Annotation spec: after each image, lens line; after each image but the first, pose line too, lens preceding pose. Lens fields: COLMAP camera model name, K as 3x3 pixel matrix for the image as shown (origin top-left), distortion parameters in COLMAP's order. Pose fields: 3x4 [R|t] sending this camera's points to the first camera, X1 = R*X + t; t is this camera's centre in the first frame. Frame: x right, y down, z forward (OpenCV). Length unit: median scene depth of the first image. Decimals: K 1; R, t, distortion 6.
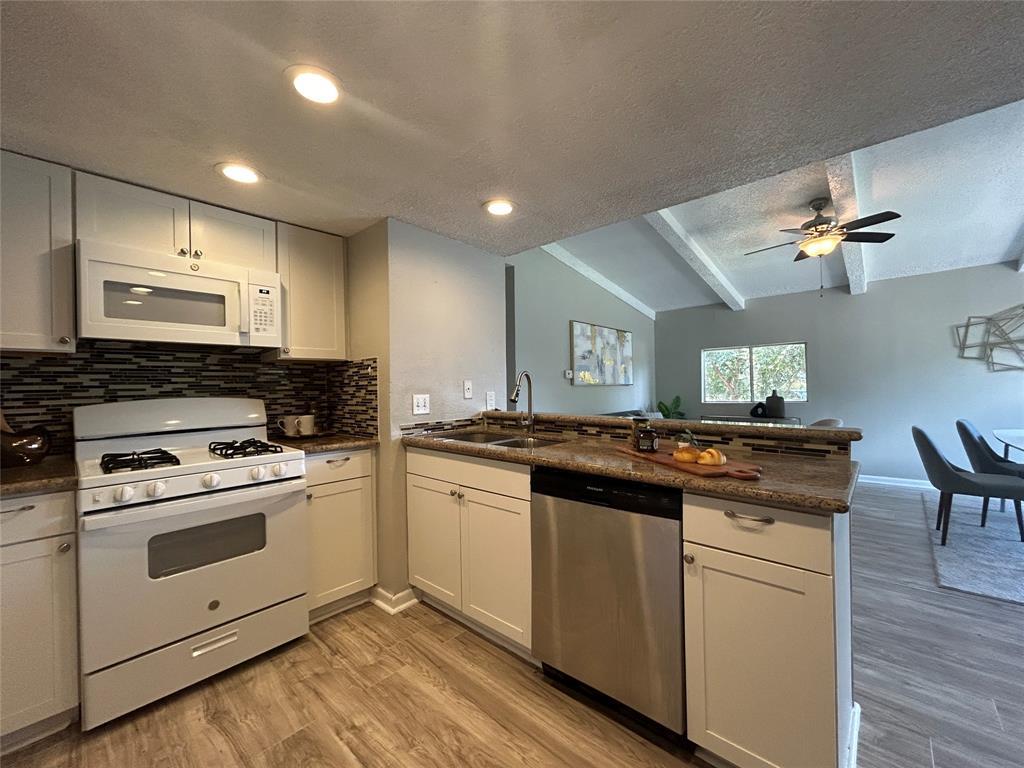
lens RADIAL K [[411.6, 0, 509.9], [0, 411.6, 383.3], [0, 0, 1]] dist [-0.003121, 0.001318]
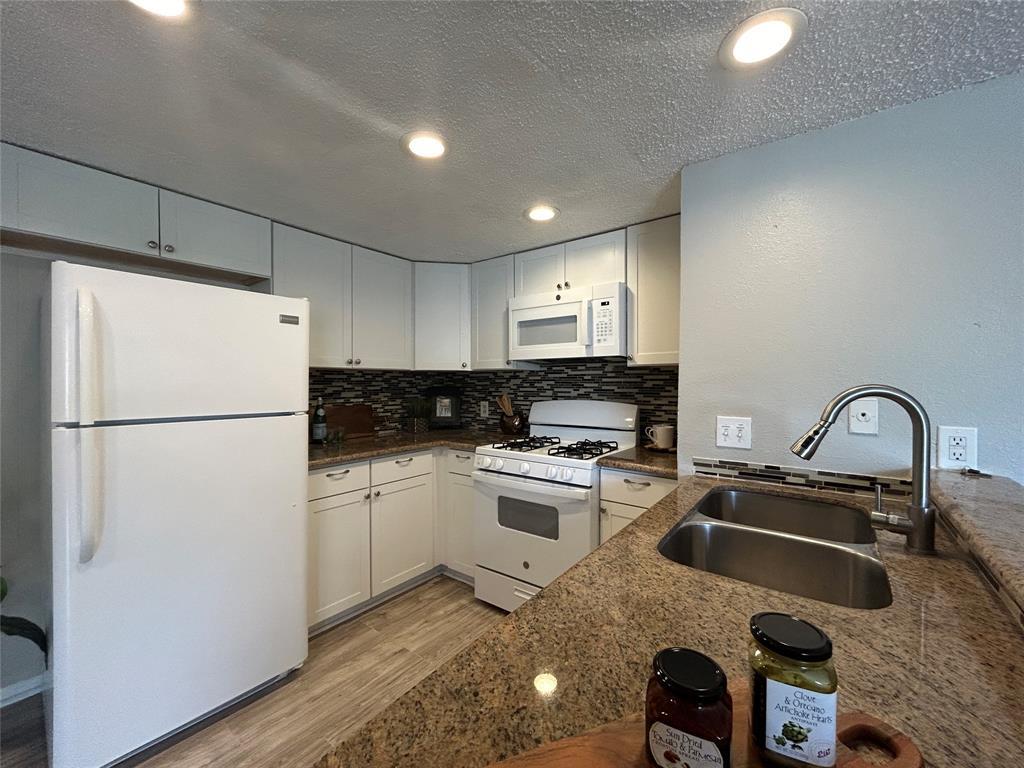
lens RADIAL K [[411.6, 0, 515.7], [0, 411.6, 382.9], [0, 0, 1]] dist [-0.003121, 0.001318]
pose [[0.086914, 0.021706, -0.995979, 0.439101], [0.003888, 0.999748, 0.022127, -0.045448], [0.996208, -0.005795, 0.086808, 0.696537]]
